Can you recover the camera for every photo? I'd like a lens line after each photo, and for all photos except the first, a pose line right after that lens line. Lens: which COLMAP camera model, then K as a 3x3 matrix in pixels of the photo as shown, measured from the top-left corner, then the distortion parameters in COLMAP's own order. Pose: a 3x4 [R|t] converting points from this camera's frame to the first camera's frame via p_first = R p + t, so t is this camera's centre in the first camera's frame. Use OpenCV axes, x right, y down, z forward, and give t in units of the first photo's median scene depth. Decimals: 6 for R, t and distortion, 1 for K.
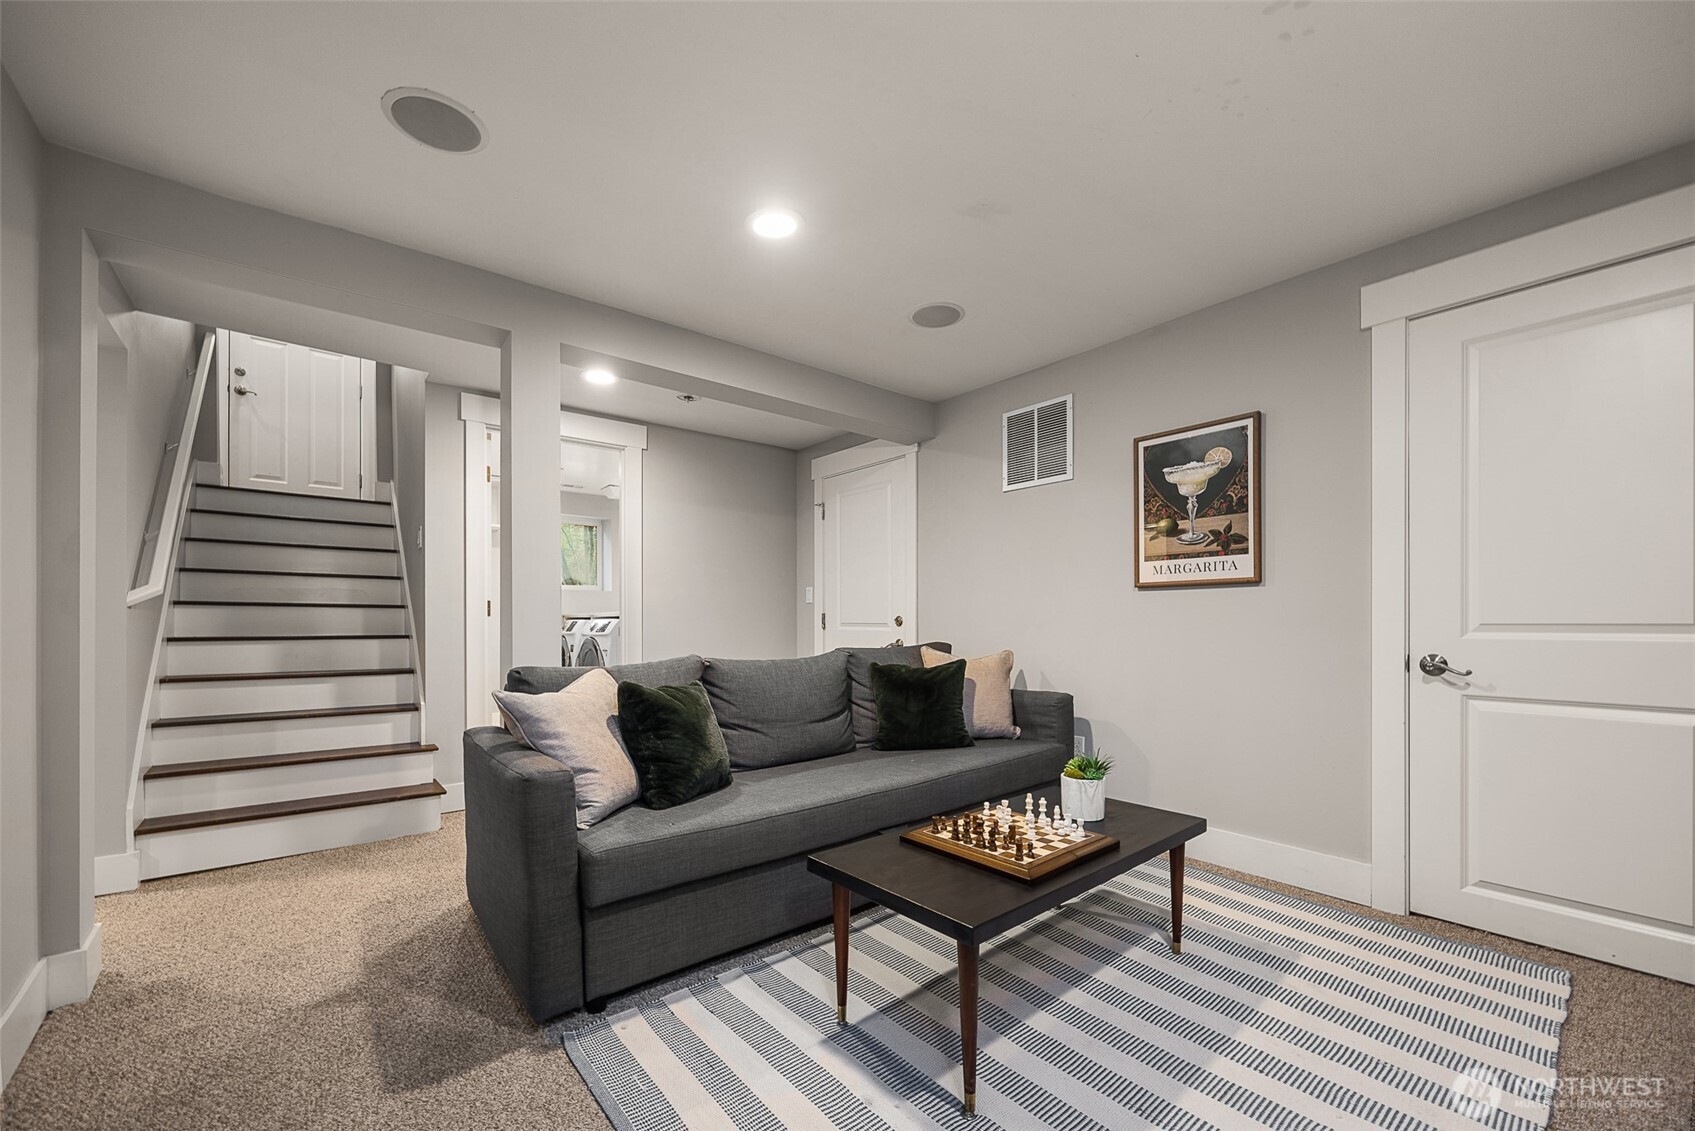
lens RADIAL K [[674.4, 0, 842.3], [0, 674.4, 614.8], [0, 0, 1]] dist [0.013205, -0.001698]
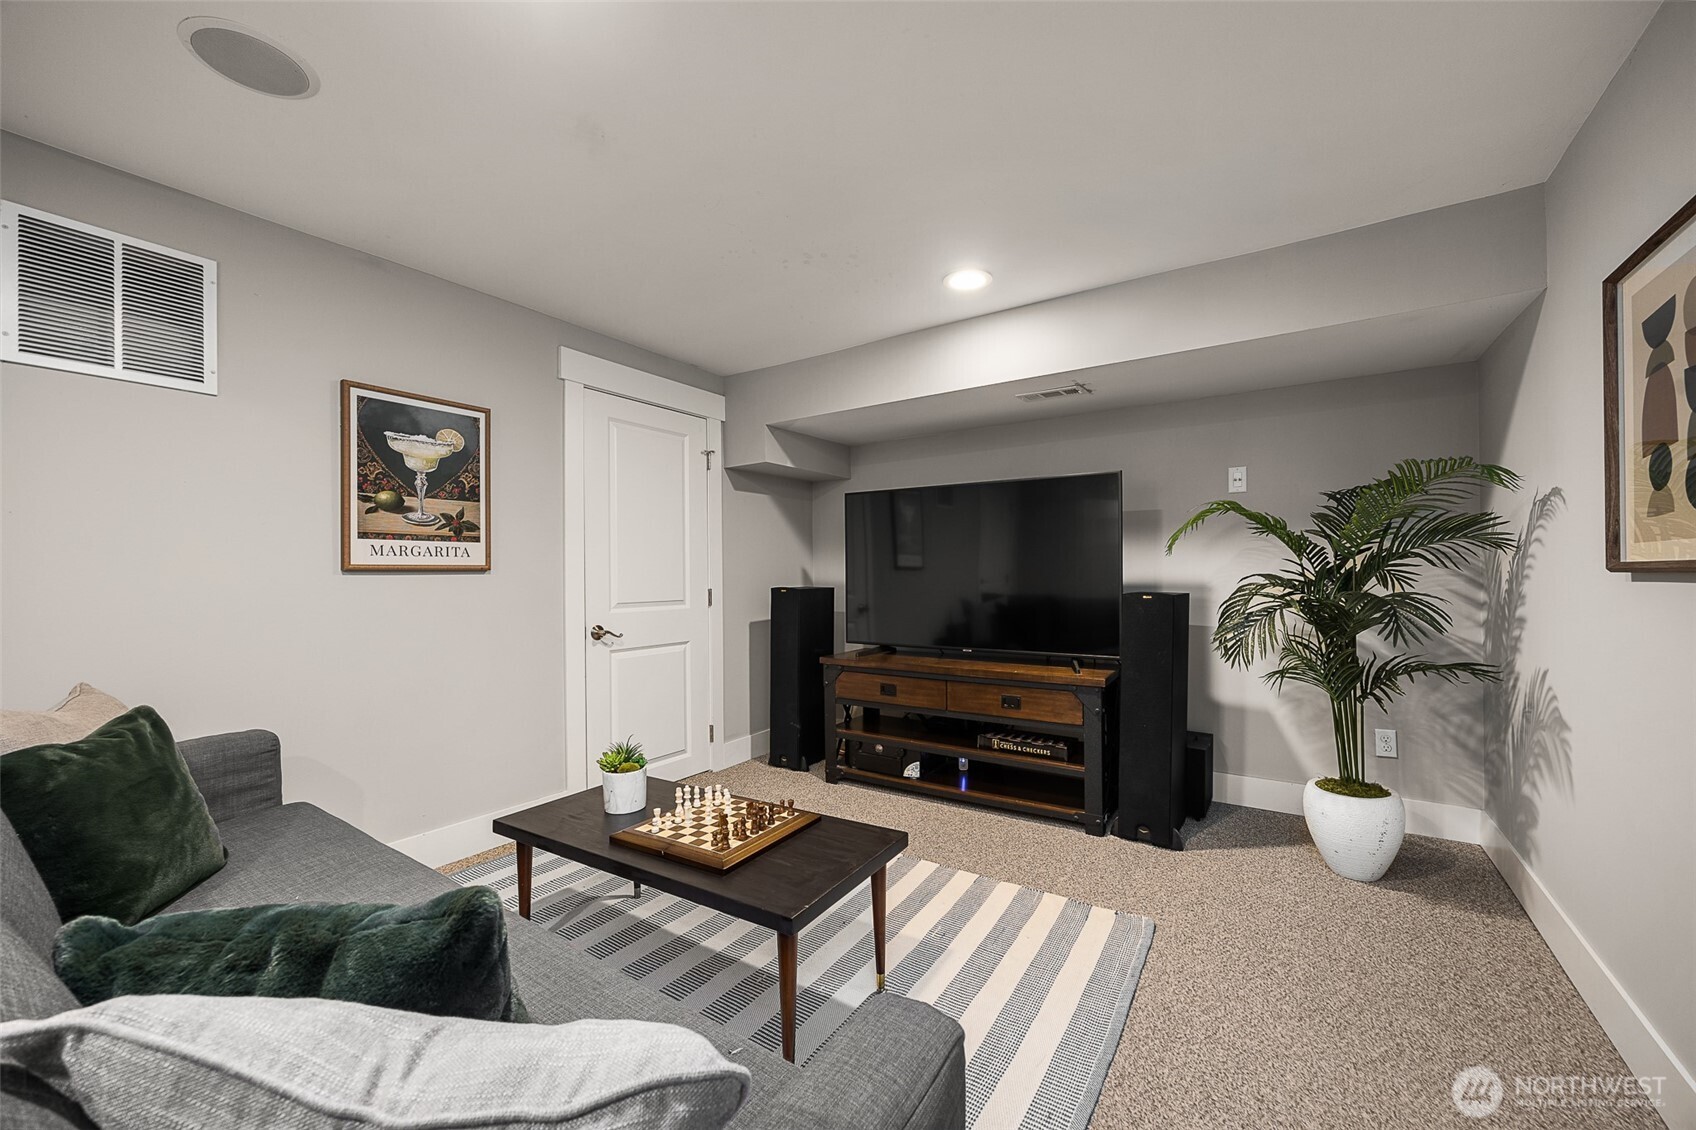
lens RADIAL K [[674.8, 0, 848.5], [0, 674.8, 573.0], [0, 0, 1]] dist [0.013205, -0.001698]
pose [[-0.301408, 0.006509, 0.953473, -0.531384], [0.002038, 0.999979, -0.006182, -0.033975], [-0.953493, 0.000079, -0.301415, 0.739102]]
